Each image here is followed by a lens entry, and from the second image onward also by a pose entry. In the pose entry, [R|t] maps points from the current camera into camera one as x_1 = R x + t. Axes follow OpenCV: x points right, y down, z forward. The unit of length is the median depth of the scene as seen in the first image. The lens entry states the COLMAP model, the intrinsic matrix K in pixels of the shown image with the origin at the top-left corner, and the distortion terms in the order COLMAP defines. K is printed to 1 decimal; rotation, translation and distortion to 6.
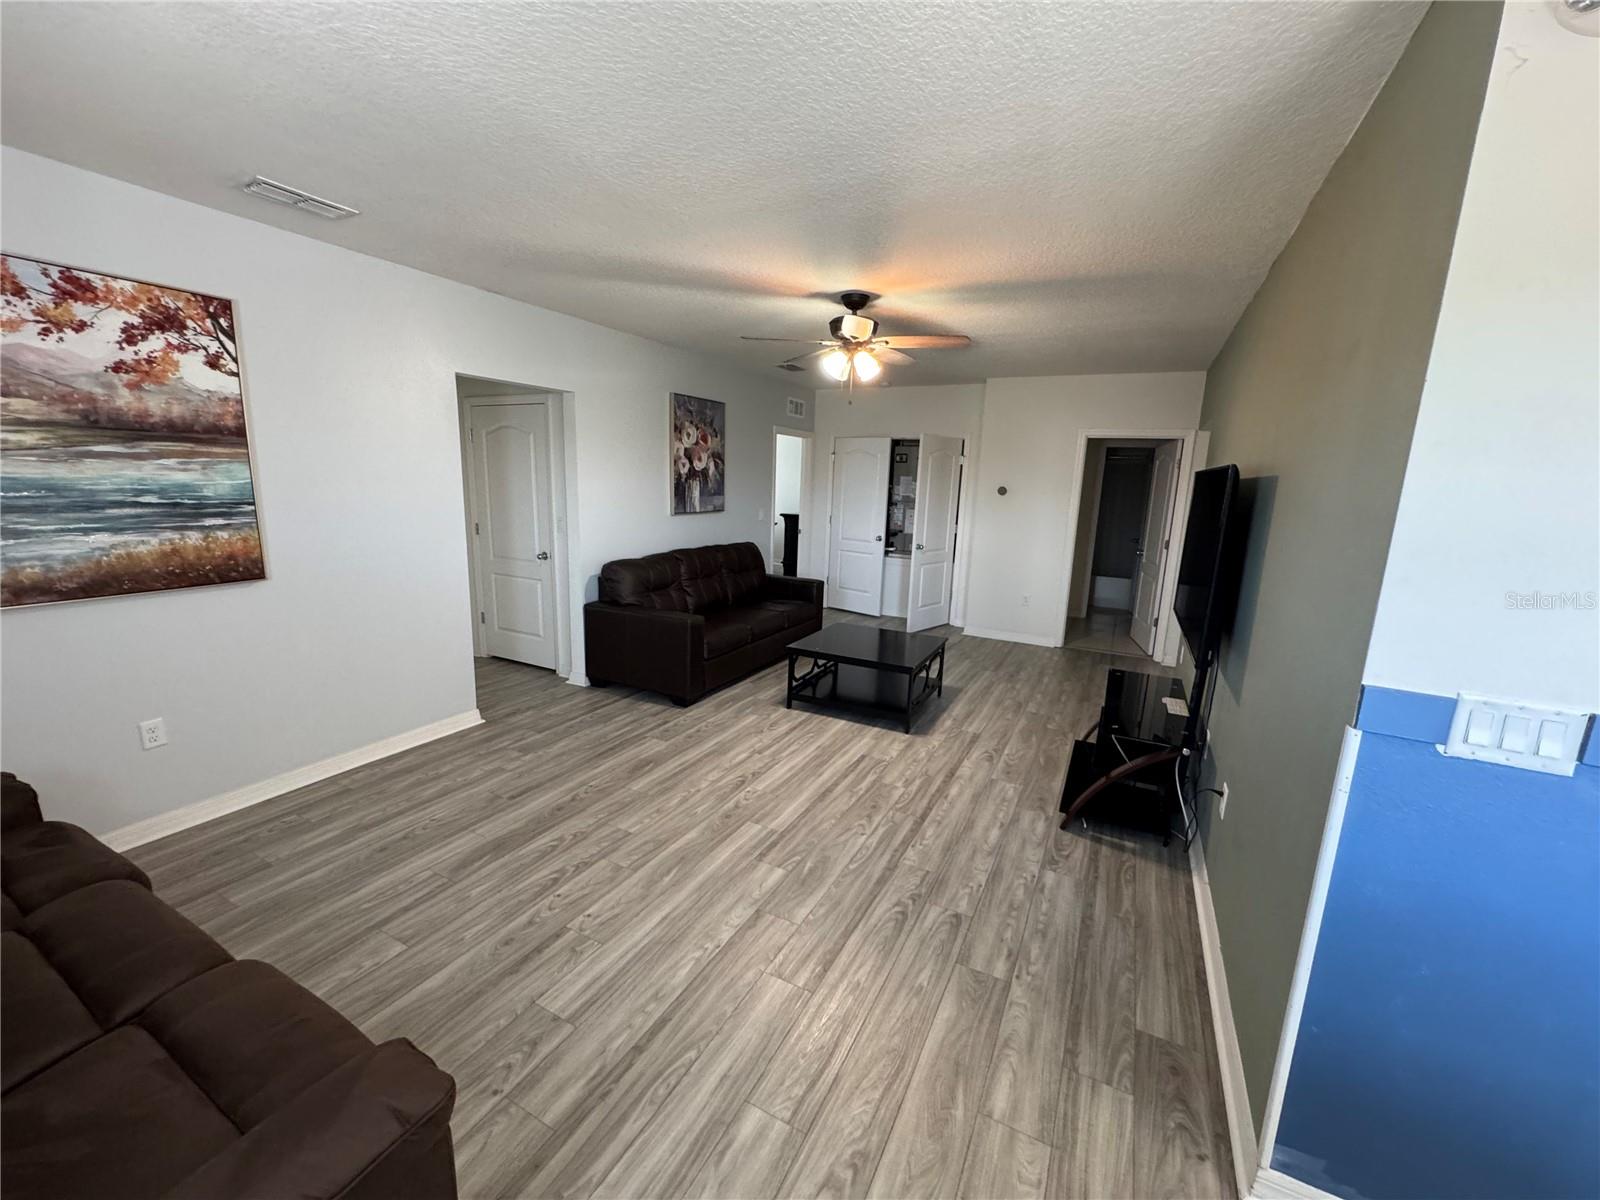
lens RADIAL K [[641.5, 0, 798.5], [0, 641.5, 599.1], [0, 0, 1]] dist [-0.006229, 0.000264]
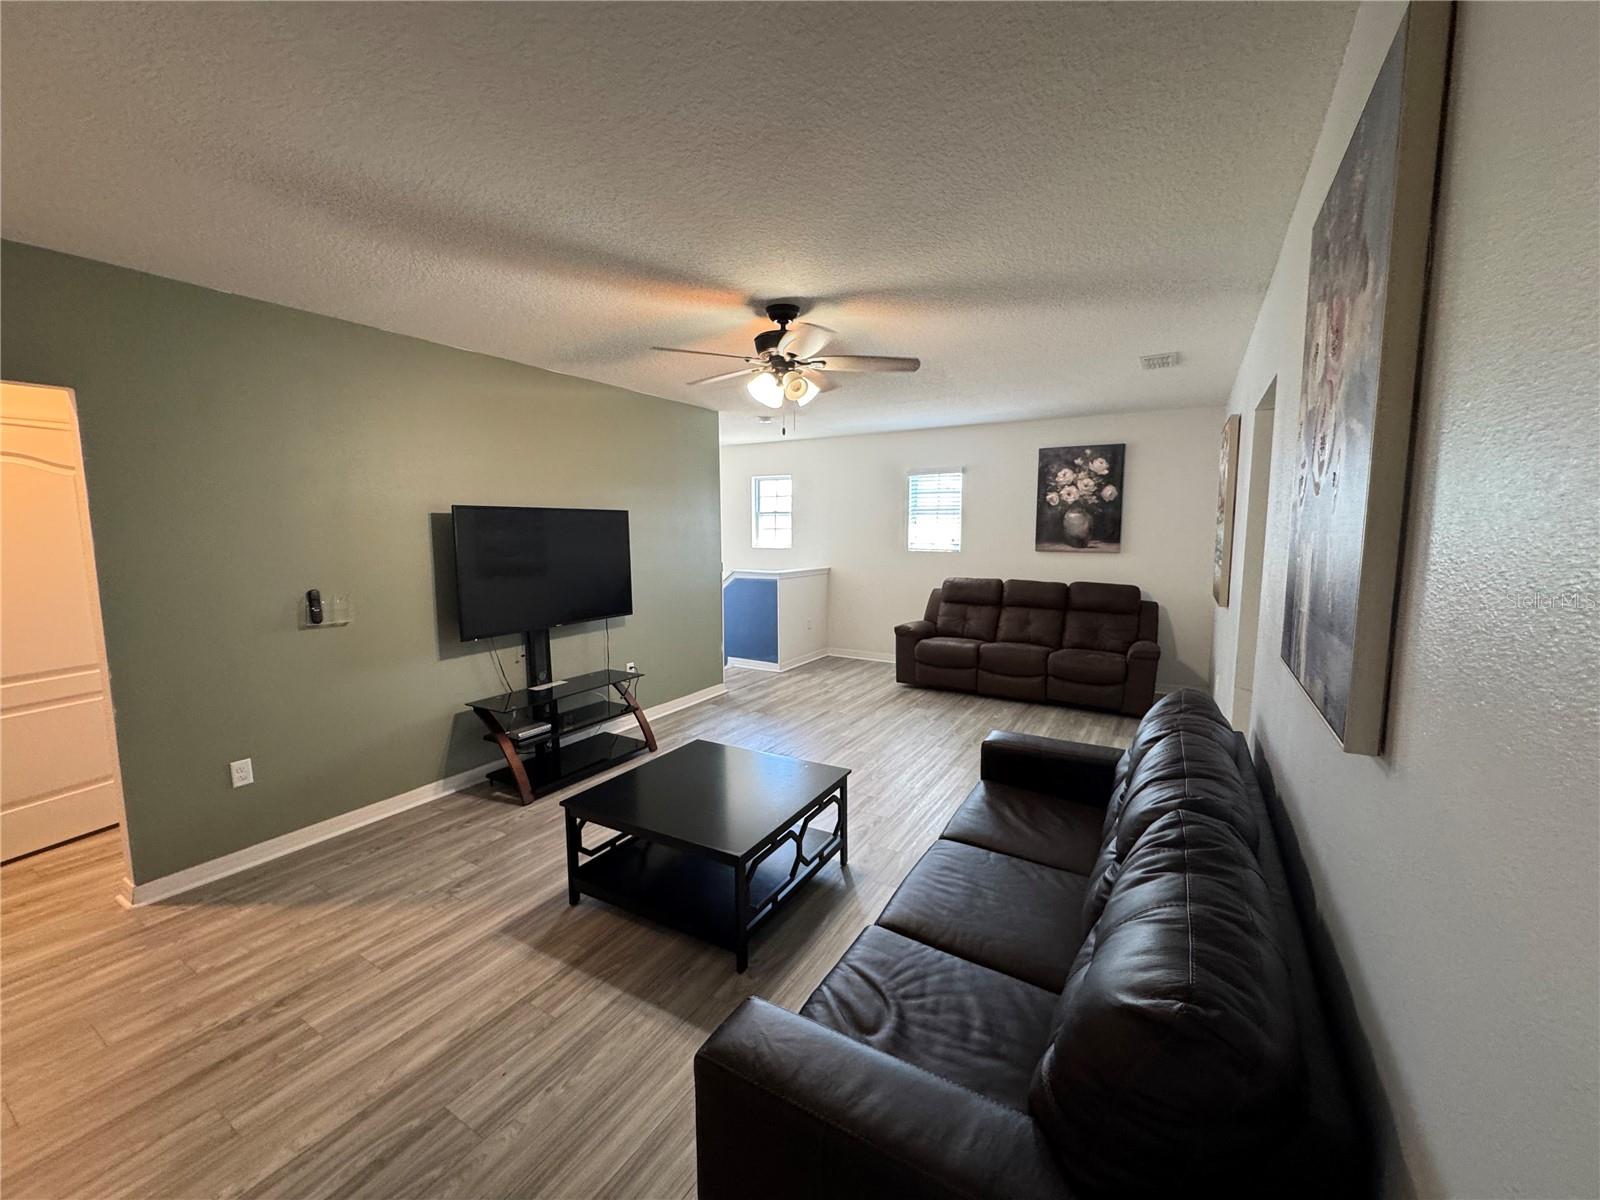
lens RADIAL K [[641.5, 0, 798.5], [0, 641.5, 599.1], [0, 0, 1]] dist [-0.006229, 0.000264]
pose [[-0.997685, -0.035903, 0.057754, 0.005132], [-0.017185, 0.954816, 0.296700, -0.429965], [-0.065797, 0.295021, -0.953223, 2.308841]]
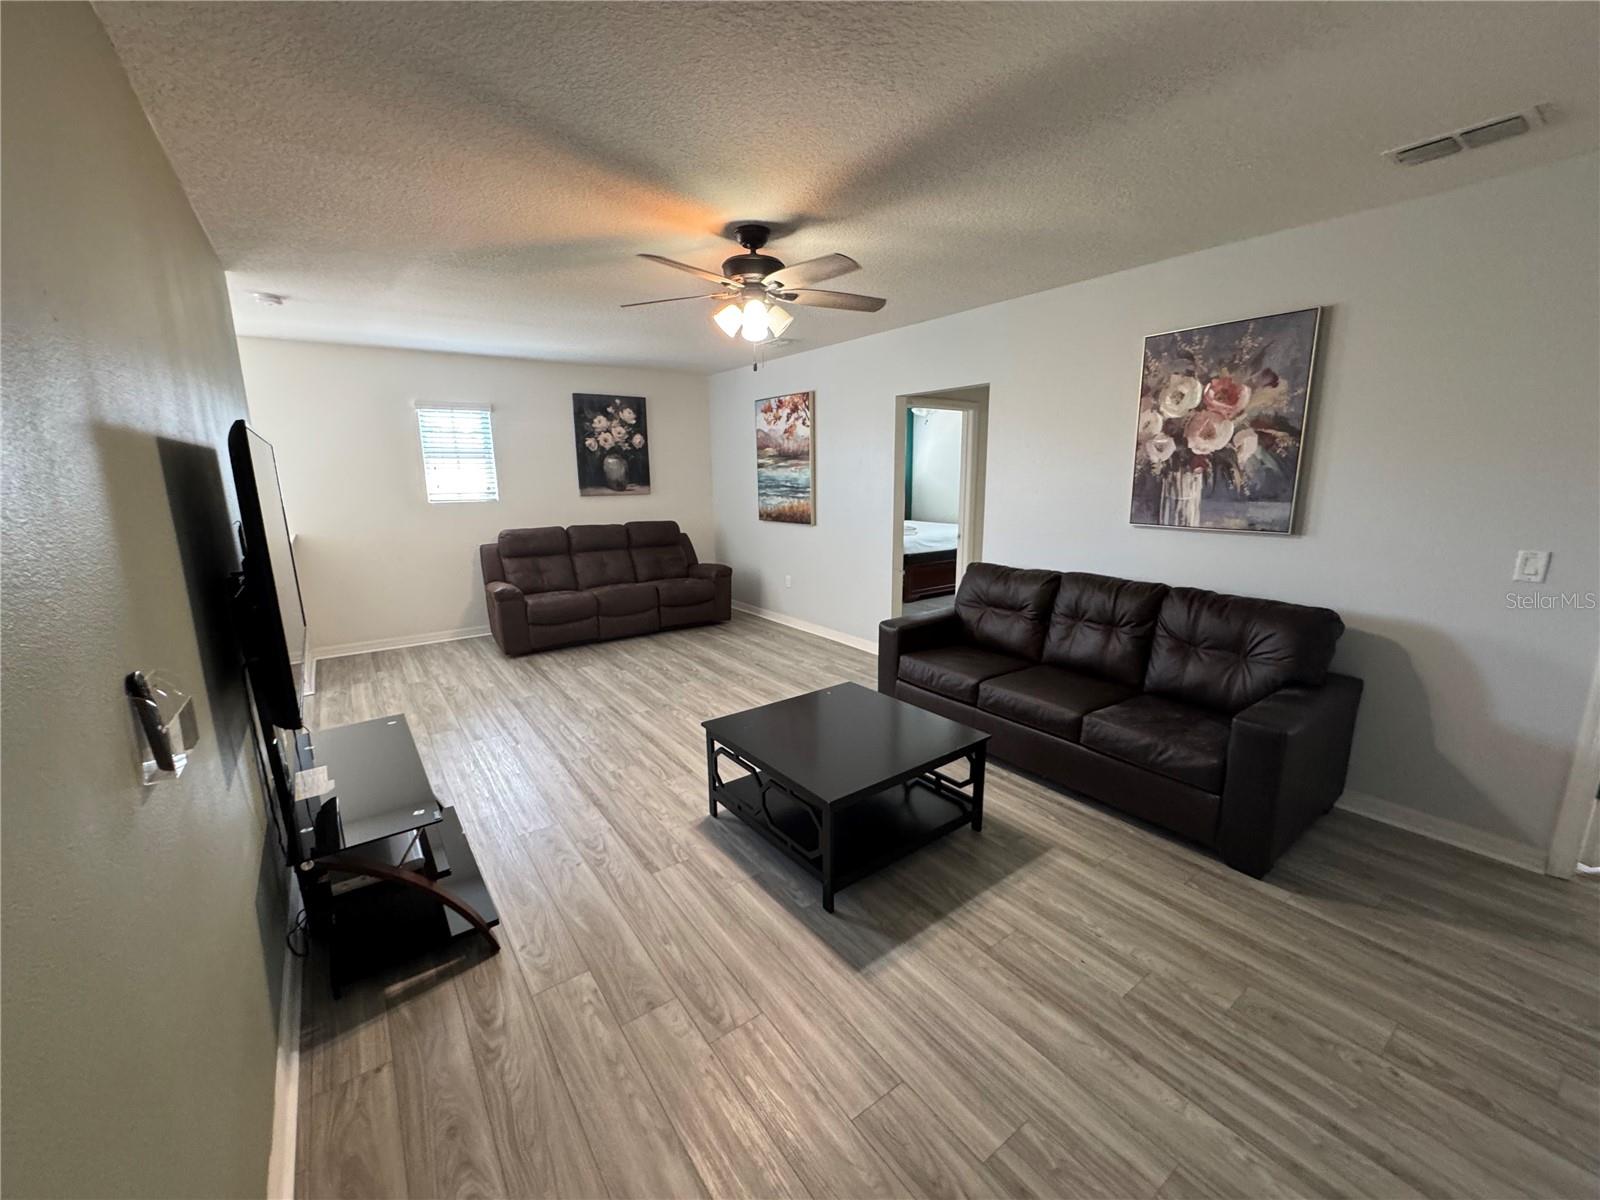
lens RADIAL K [[641.5, 0, 798.5], [0, 641.5, 599.1], [0, 0, 1]] dist [-0.006229, 0.000264]
pose [[-0.447470, 0.150403, -0.881561, 0.989612], [-0.171852, 0.952923, 0.249808, -0.298945], [0.877632, 0.263280, -0.400557, 1.782693]]
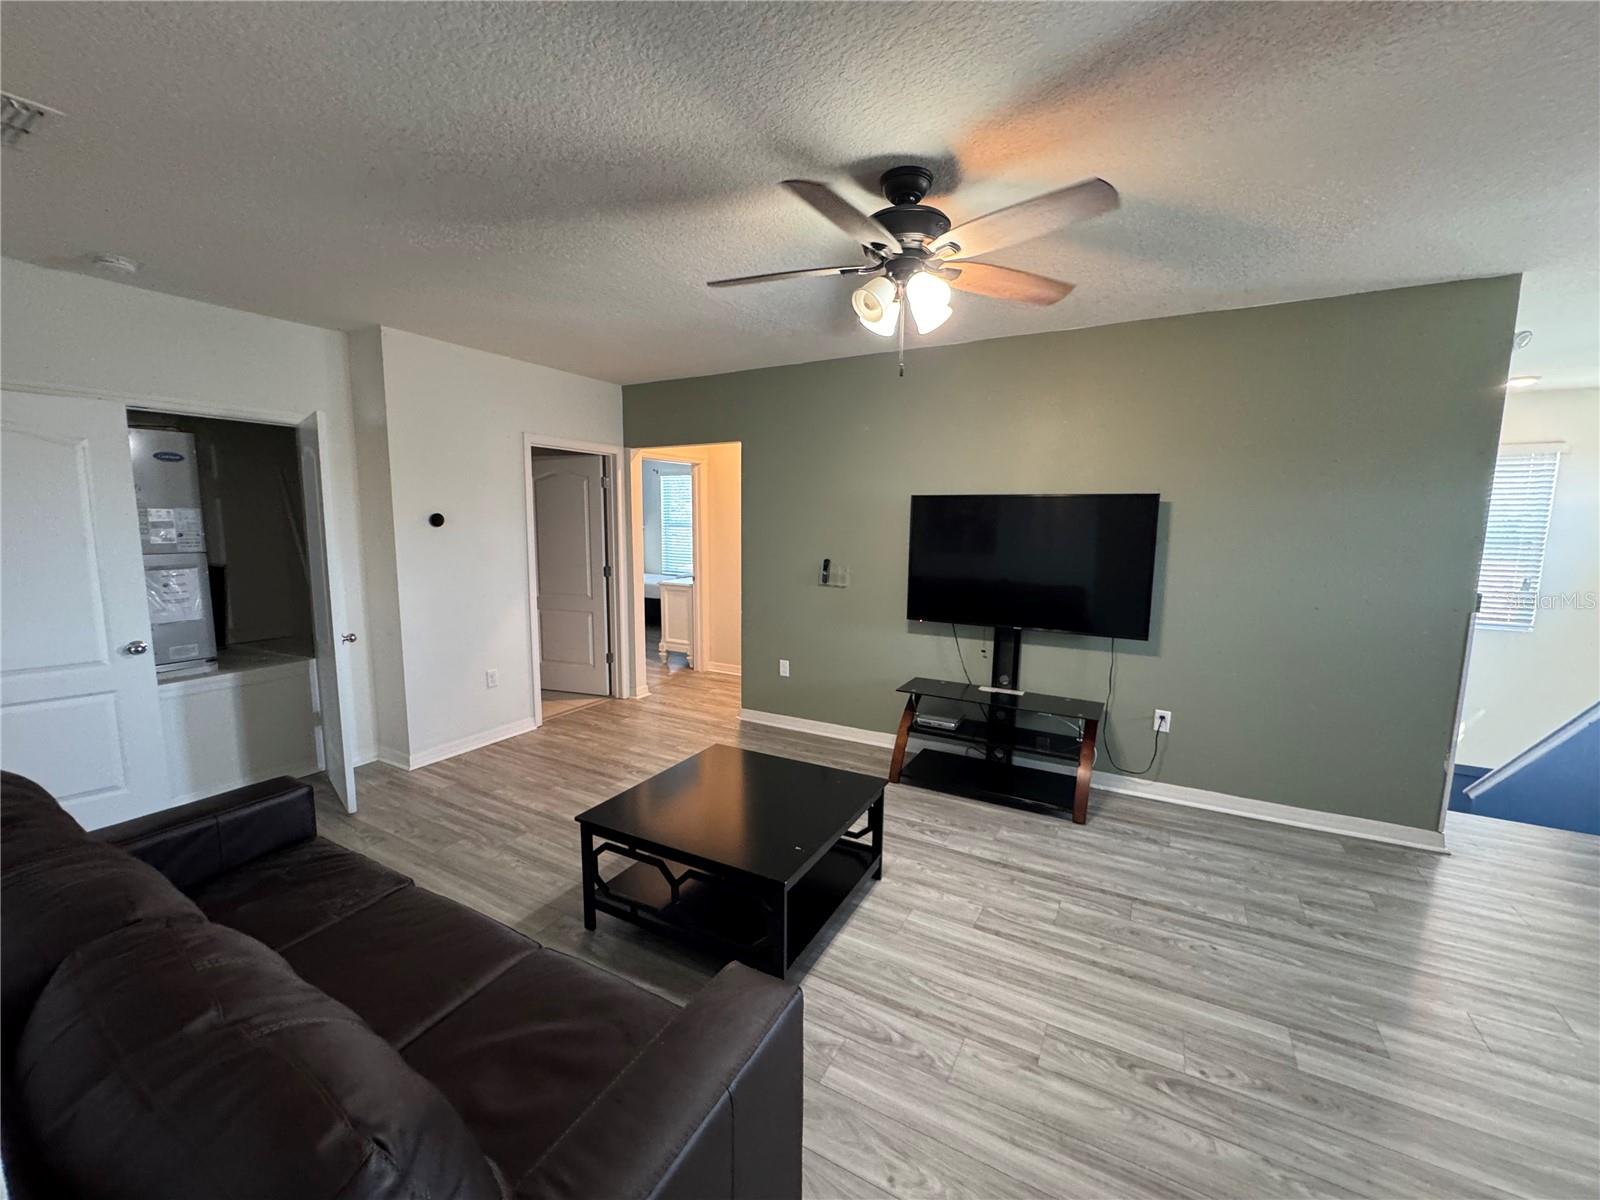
lens RADIAL K [[641.5, 0, 798.5], [0, 641.5, 599.1], [0, 0, 1]] dist [-0.006229, 0.000264]
pose [[0.037387, -0.161253, 0.986205, -0.619564], [0.181261, 0.971618, 0.151996, -0.267247], [-0.982724, 0.173078, 0.065555, 1.342246]]
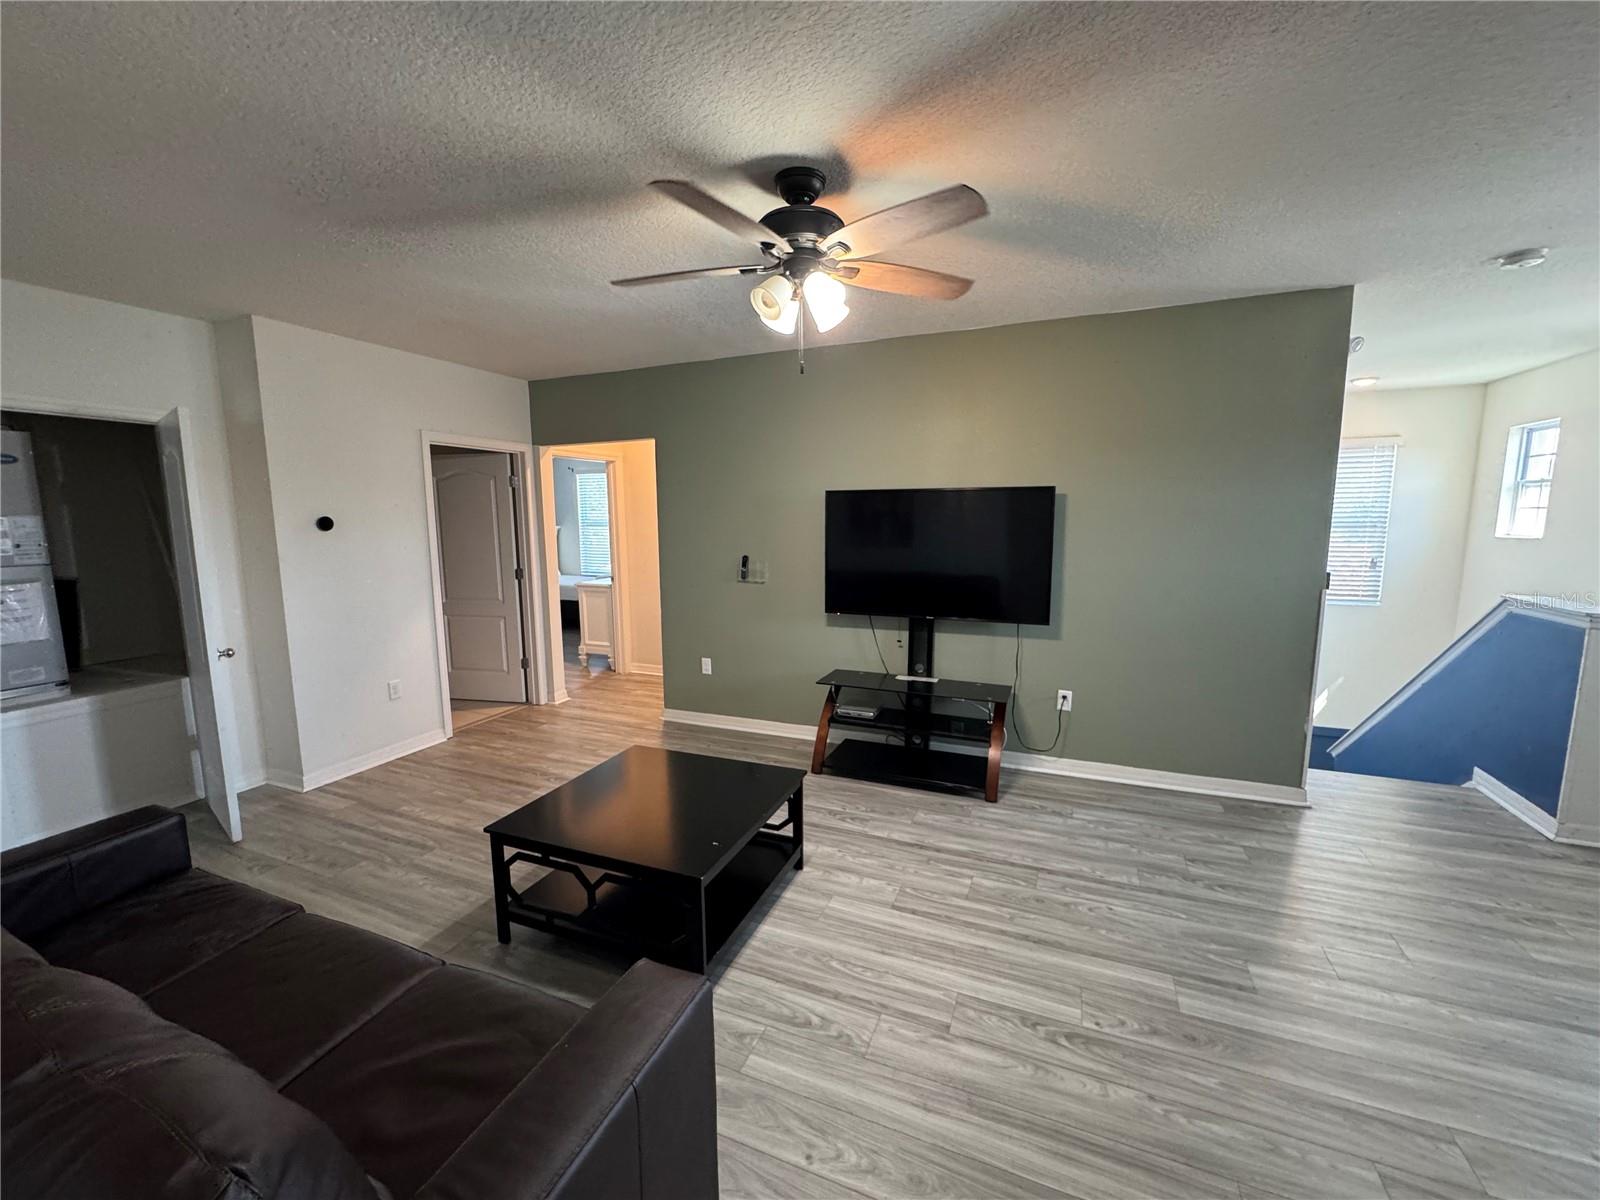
lens RADIAL K [[641.5, 0, 798.5], [0, 641.5, 599.1], [0, 0, 1]] dist [-0.006229, 0.000264]
pose [[-0.075805, -0.165317, 0.983323, -0.627408], [0.193051, 0.965068, 0.177130, -0.262189], [-0.978256, 0.203259, -0.041242, 1.320407]]
